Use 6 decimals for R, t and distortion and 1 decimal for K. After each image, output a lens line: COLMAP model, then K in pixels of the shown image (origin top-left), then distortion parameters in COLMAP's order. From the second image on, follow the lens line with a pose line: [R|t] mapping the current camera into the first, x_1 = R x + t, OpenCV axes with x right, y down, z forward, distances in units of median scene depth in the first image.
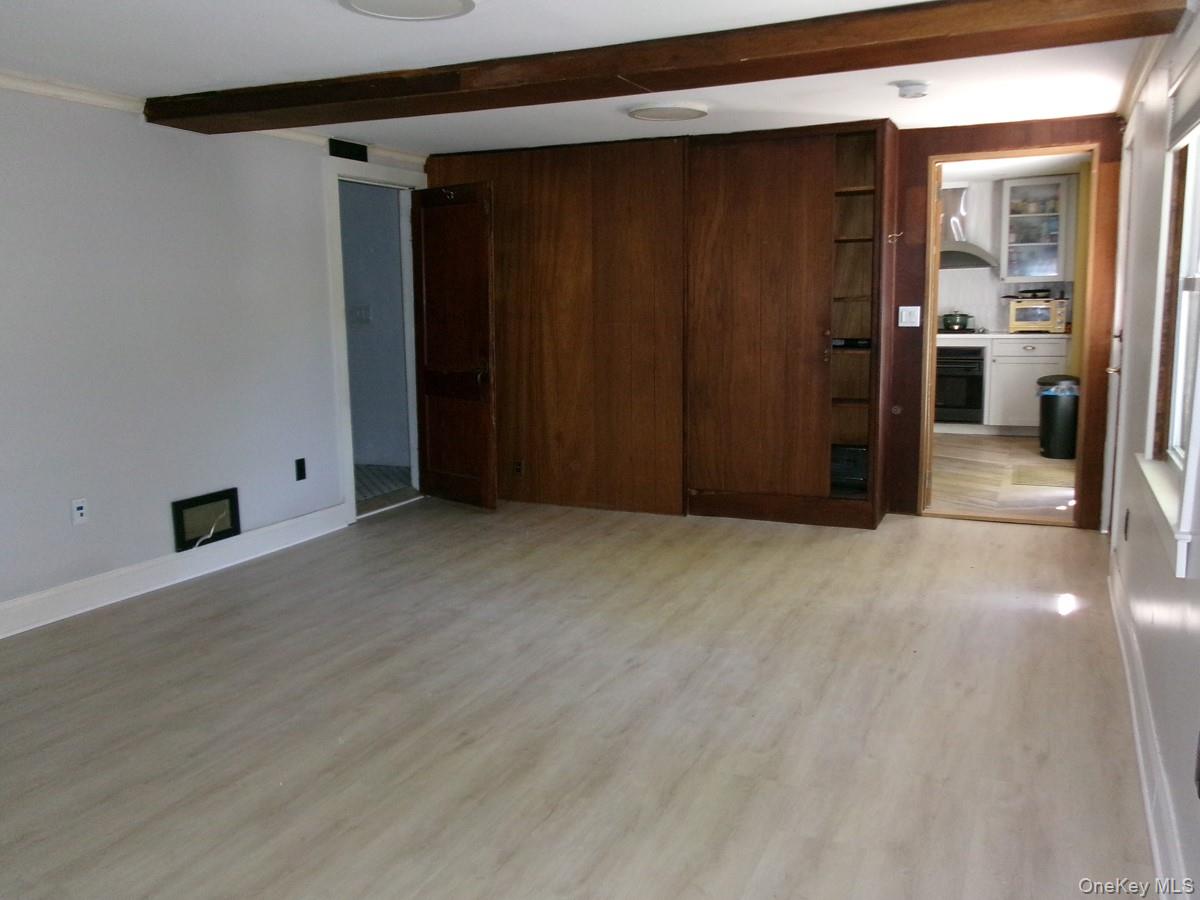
lens RADIAL K [[980.7, 0, 600.0], [0, 980.7, 450.0], [0, 0, 1]] dist [-0.000999, -0.009635]
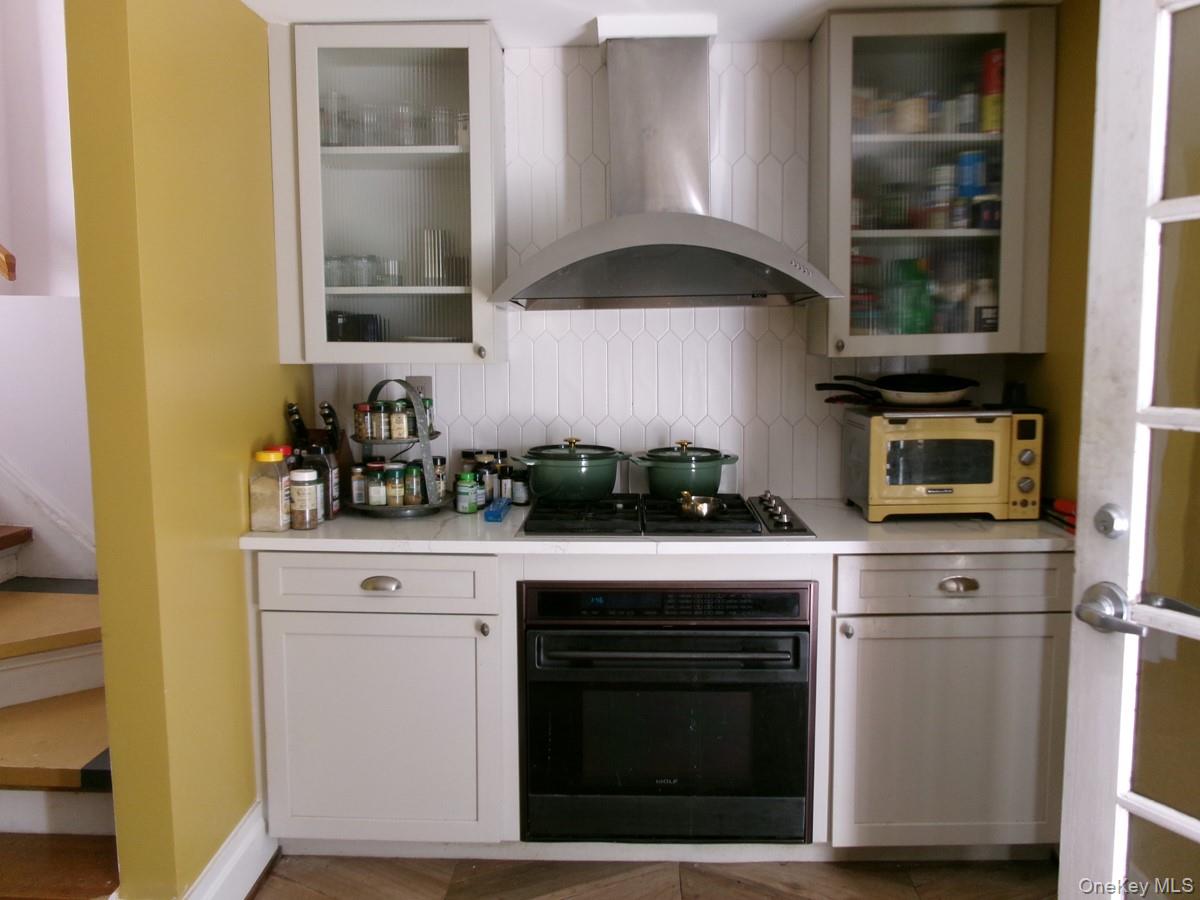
lens RADIAL K [[980.7, 0, 600.0], [0, 980.7, 450.0], [0, 0, 1]] dist [-0.000999, -0.009635]
pose [[0.924588, -0.036996, 0.379168, 0.251611], [0.051073, 0.998326, -0.027131, -0.152303], [-0.377530, 0.044450, 0.924930, 0.829928]]
